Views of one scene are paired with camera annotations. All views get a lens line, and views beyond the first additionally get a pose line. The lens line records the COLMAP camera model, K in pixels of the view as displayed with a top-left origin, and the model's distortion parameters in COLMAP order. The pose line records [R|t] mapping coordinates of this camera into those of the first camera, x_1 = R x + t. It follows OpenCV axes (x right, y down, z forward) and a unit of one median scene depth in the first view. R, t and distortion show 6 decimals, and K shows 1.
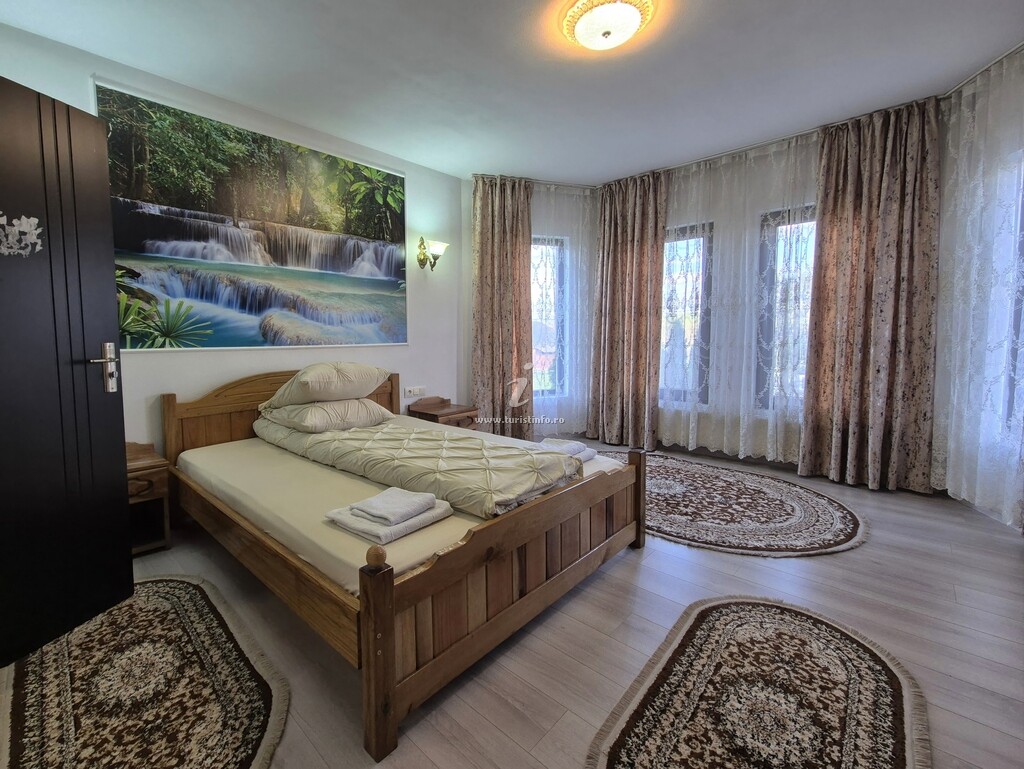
lens RADIAL K [[432.0, 0, 476.2], [0, 432.0, 367.8], [0, 0, 1]] dist [0.002734, -0.000475]
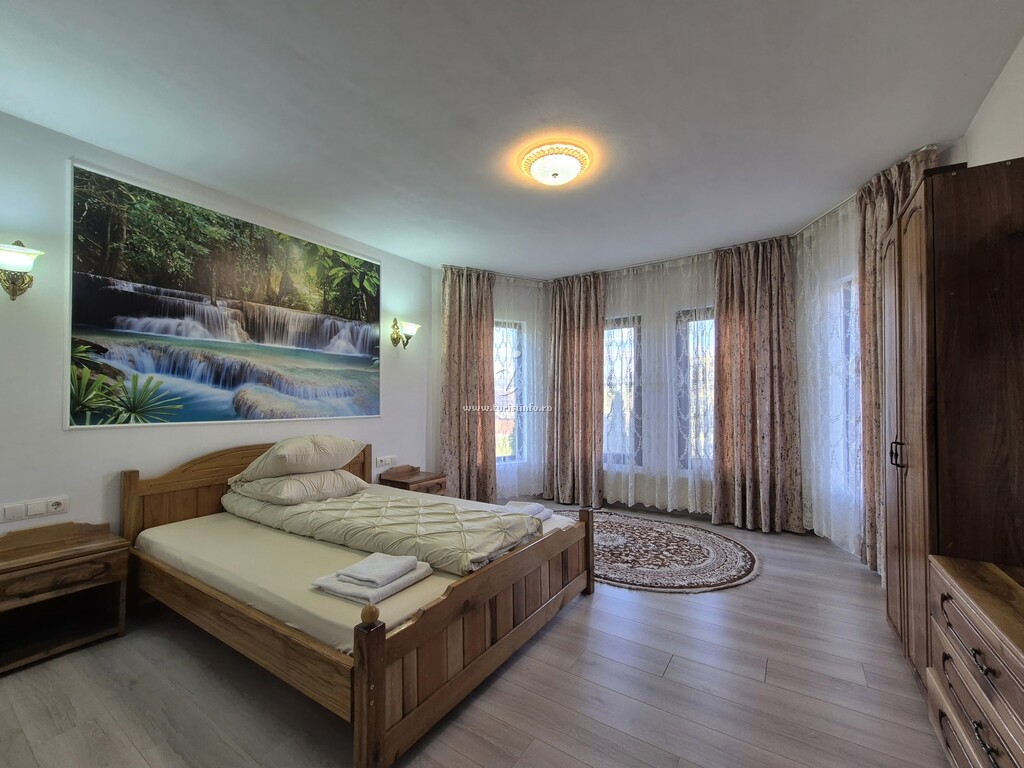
lens RADIAL K [[432.0, 0, 512.2], [0, 432.0, 388.7], [0, 0, 1]] dist [0.002734, -0.000475]
pose [[0.982193, 0.008786, 0.187668, -0.045587], [0.008304, 0.995899, -0.090088, -0.028002], [-0.187690, 0.090042, 0.978093, -0.132162]]
